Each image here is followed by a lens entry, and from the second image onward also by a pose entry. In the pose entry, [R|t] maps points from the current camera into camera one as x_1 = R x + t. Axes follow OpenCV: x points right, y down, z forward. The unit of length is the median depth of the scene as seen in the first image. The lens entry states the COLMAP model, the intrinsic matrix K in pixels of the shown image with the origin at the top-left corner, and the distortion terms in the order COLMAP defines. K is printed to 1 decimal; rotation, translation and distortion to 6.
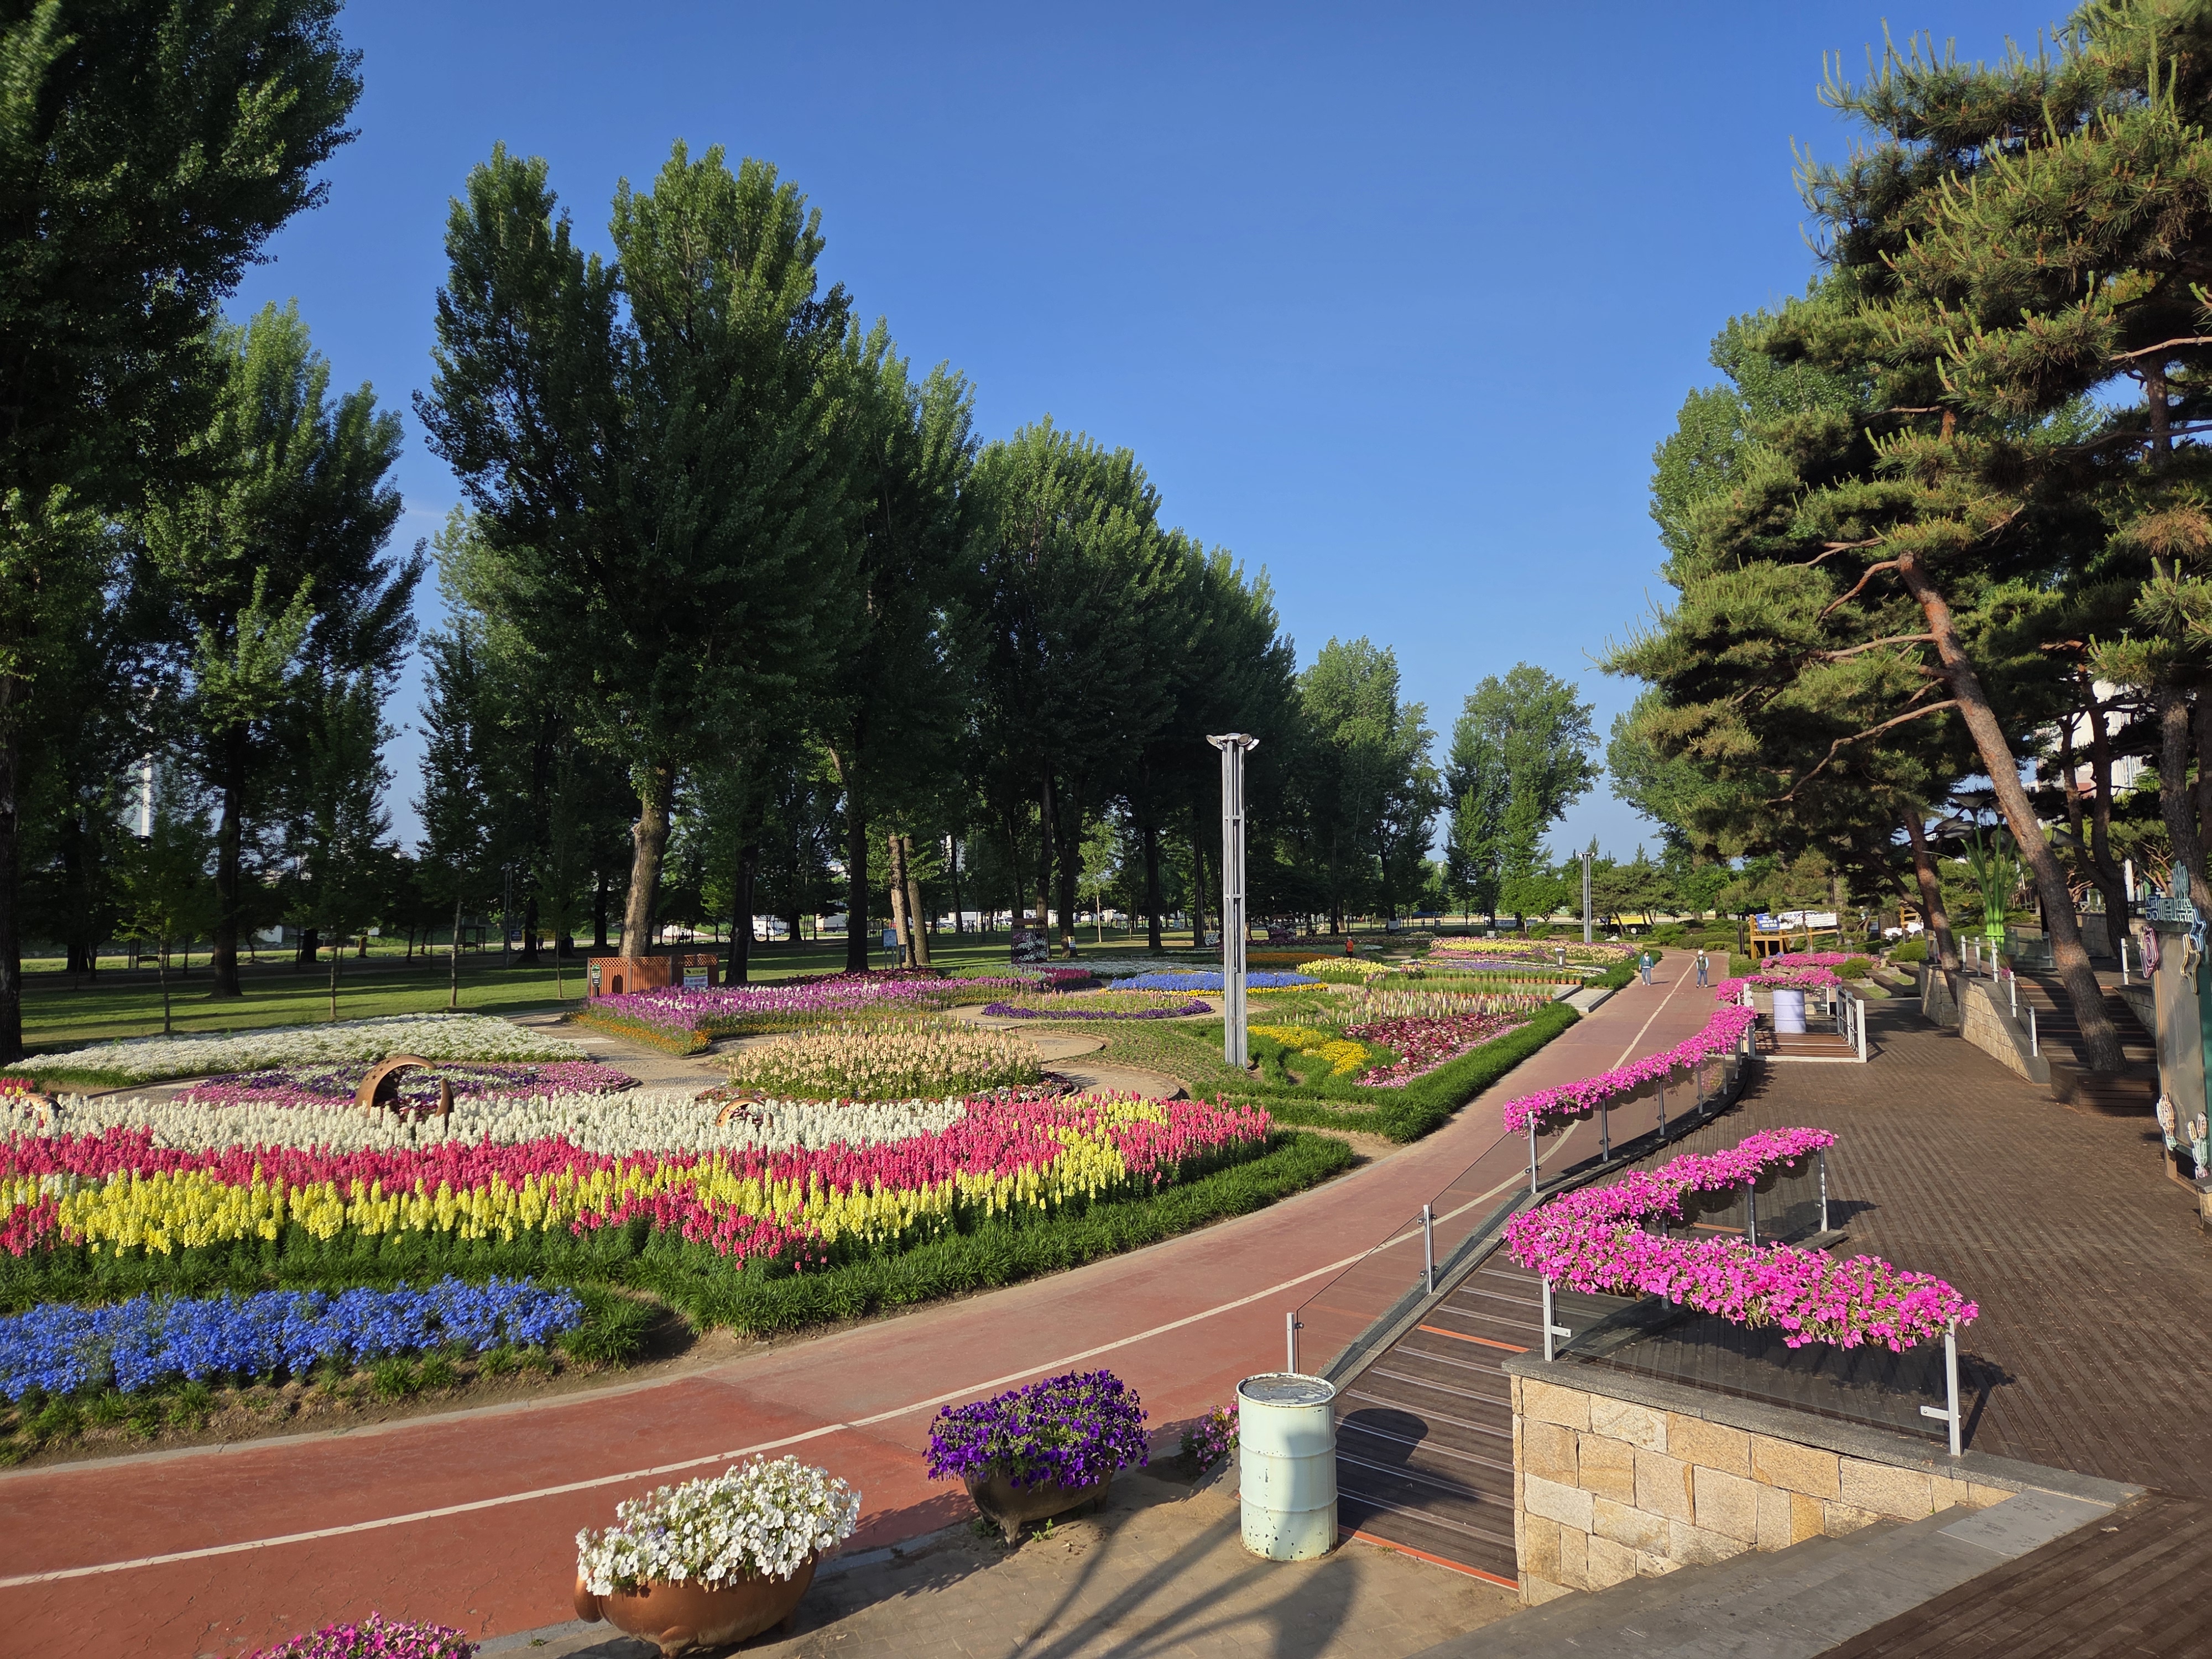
lens RADIAL K [[1450.9, 0, 1108.7], [0, 1450.9, 798.3], [0, 0, 1]] dist [0.056387, -0.047801]
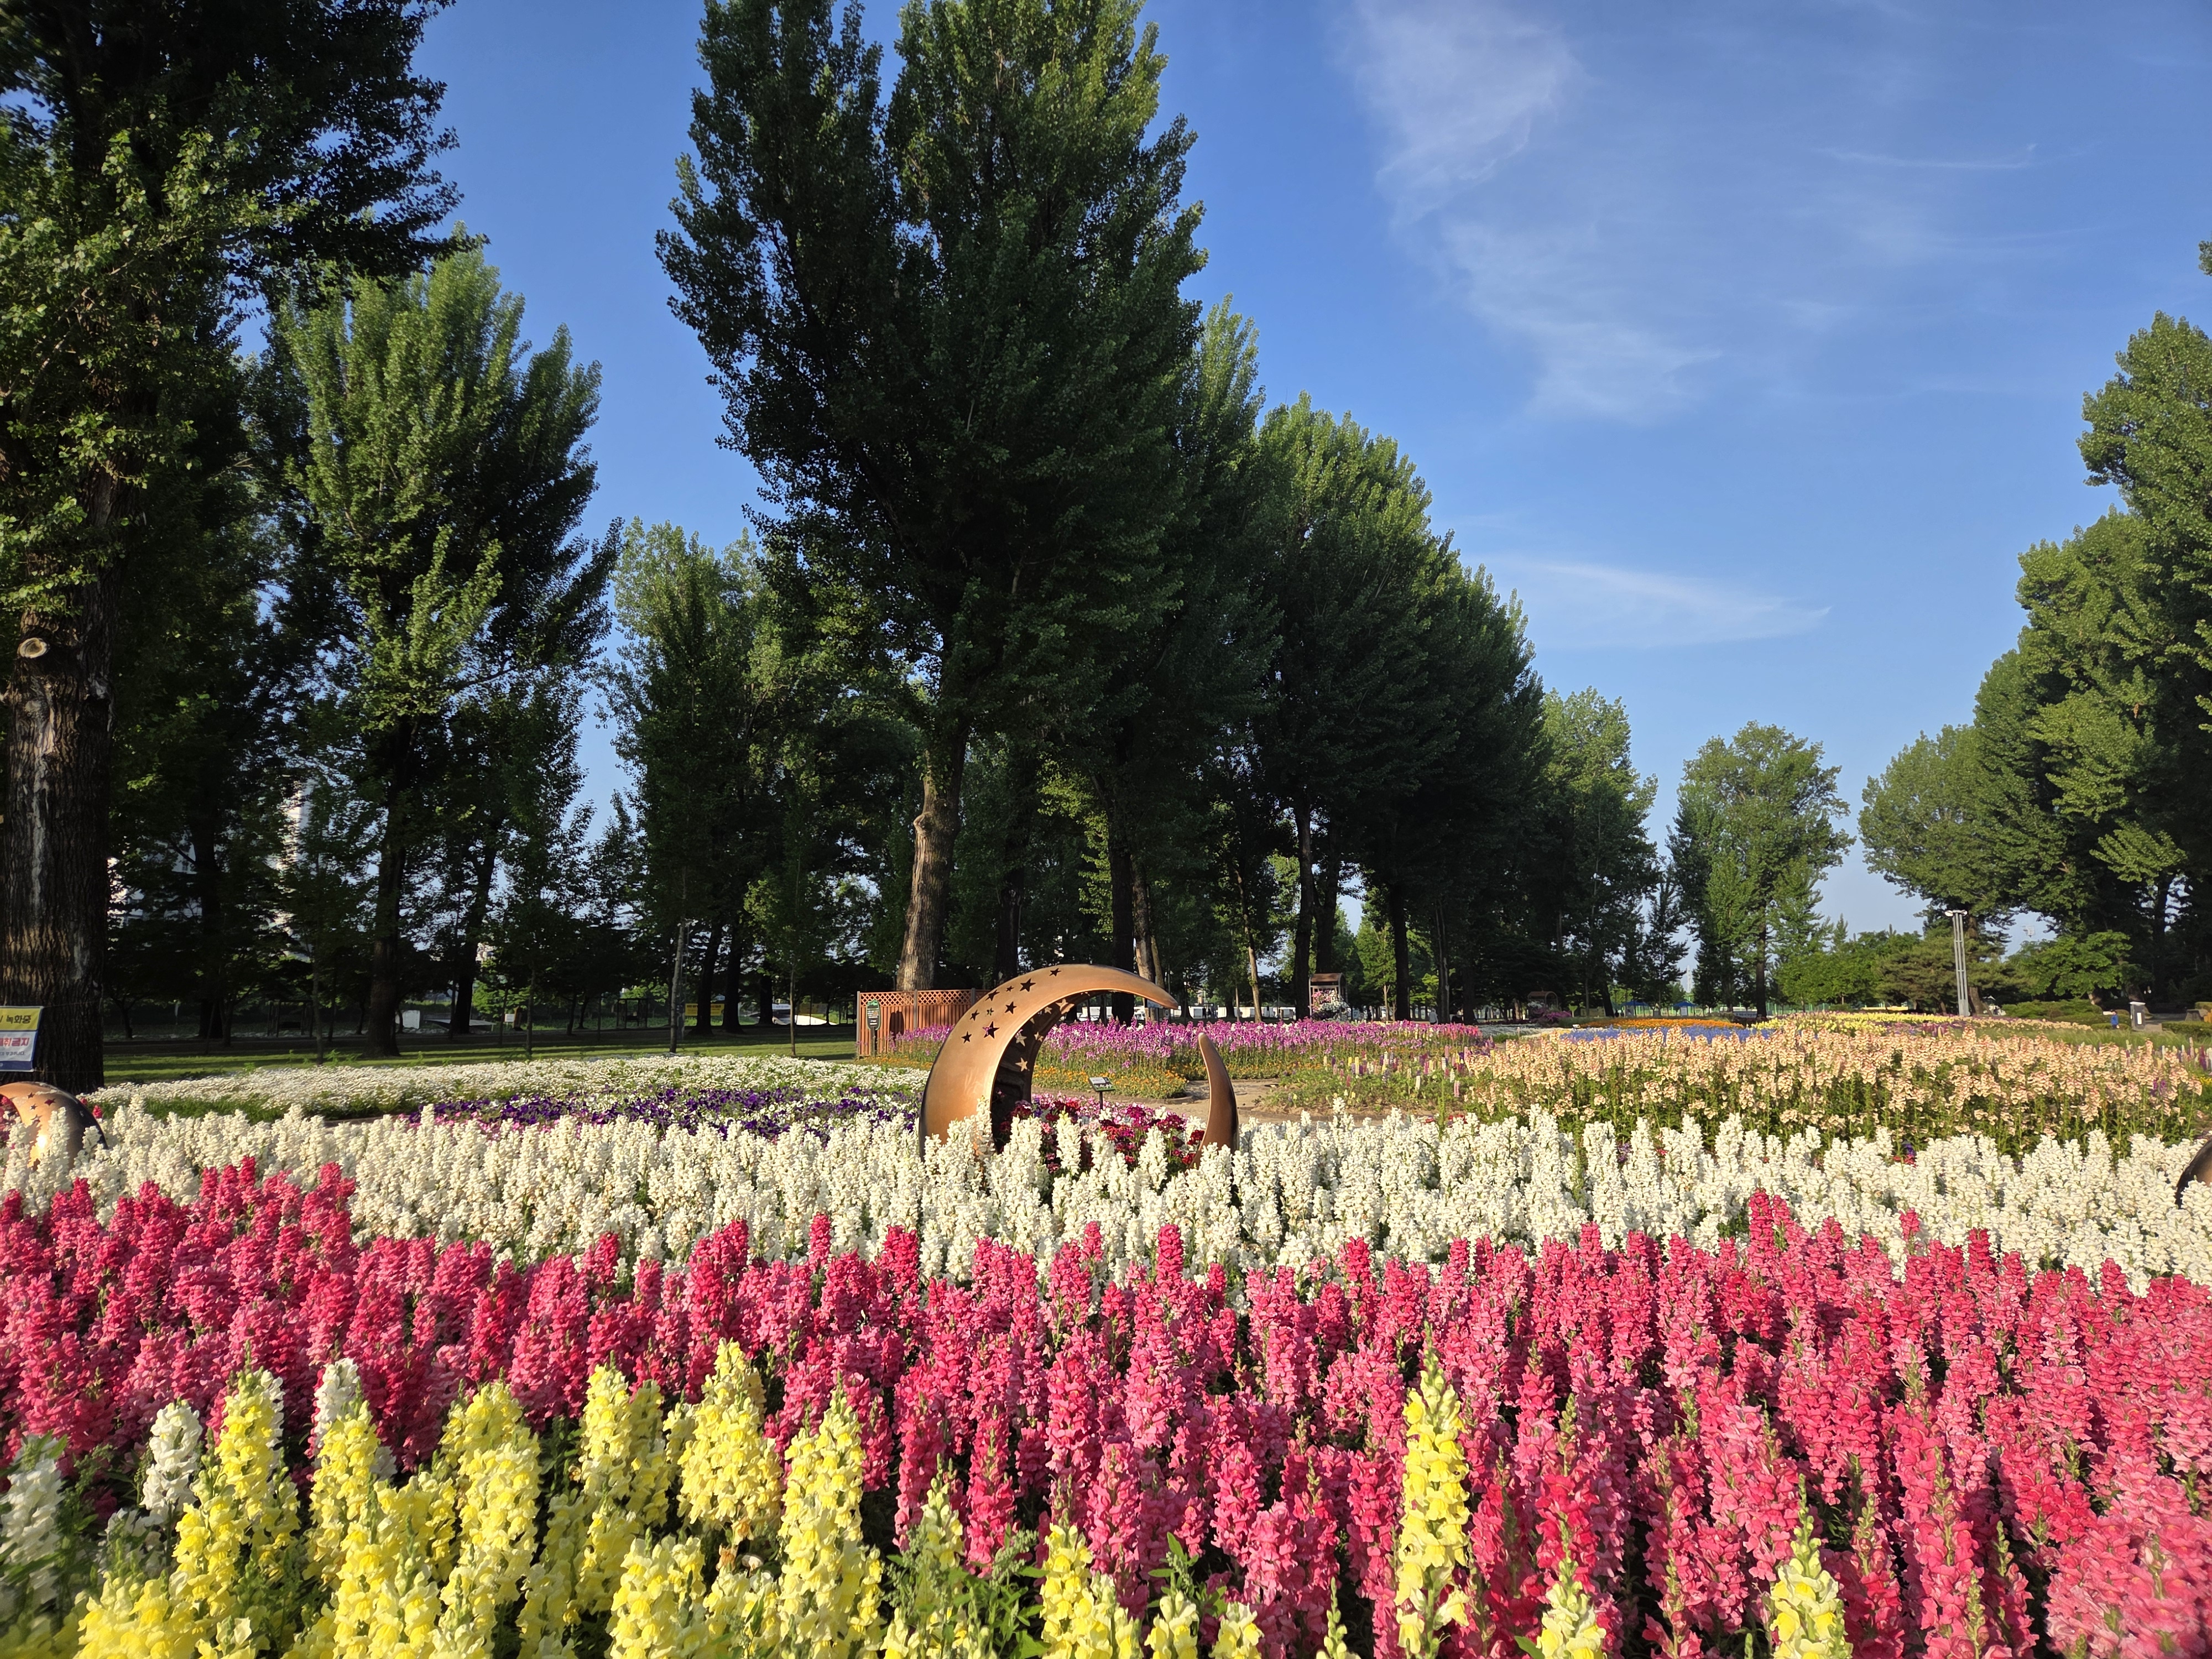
lens RADIAL K [[1455.2, 0, 1110.3], [0, 1455.2, 808.7], [0, 0, 1]] dist [0.056536, -0.050869]
pose [[0.997465, -0.002534, -0.071113, -0.120377], [-0.001876, 0.998082, -0.061873, 0.042887], [0.071133, 0.061850, 0.995547, 0.179838]]
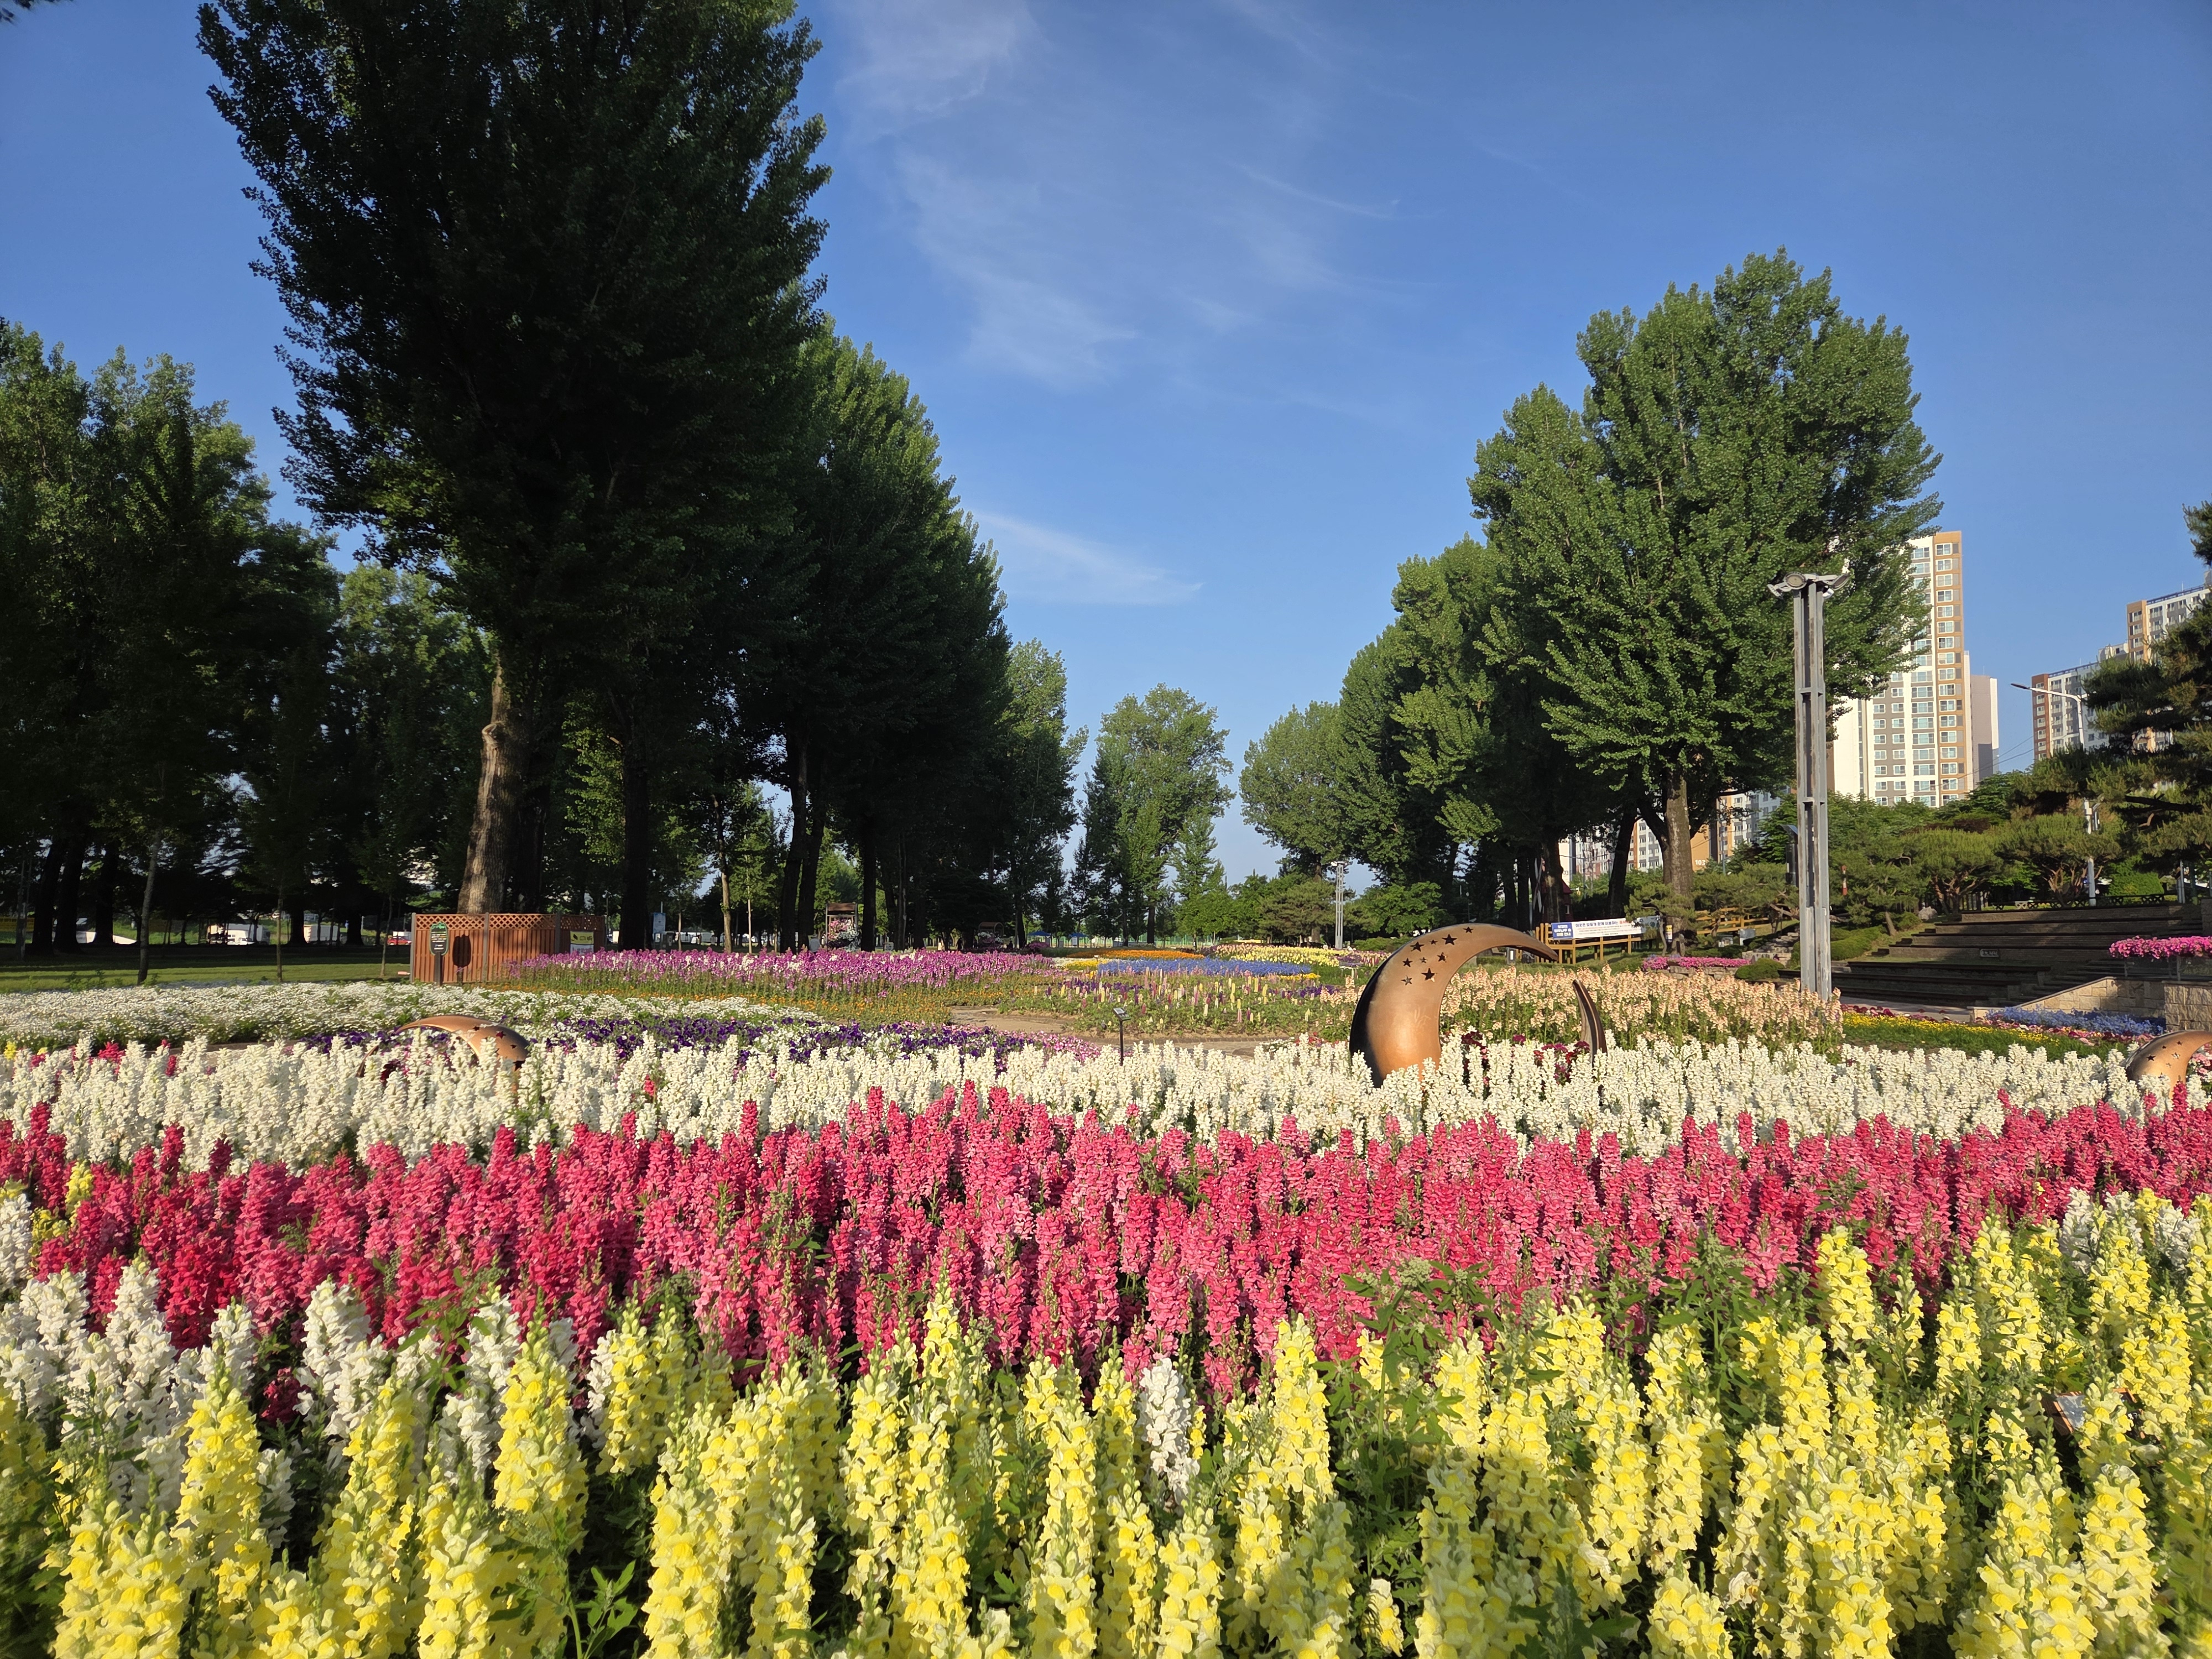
lens RADIAL K [[1456.2, 0, 1106.0], [0, 1456.2, 829.5], [0, 0, 1]] dist [0.058036, -0.051311]
pose [[0.942896, 0.048457, 0.329544, -0.193513], [-0.048344, 0.998794, -0.008543, 0.042256], [-0.329561, -0.007877, 0.944101, 0.170536]]
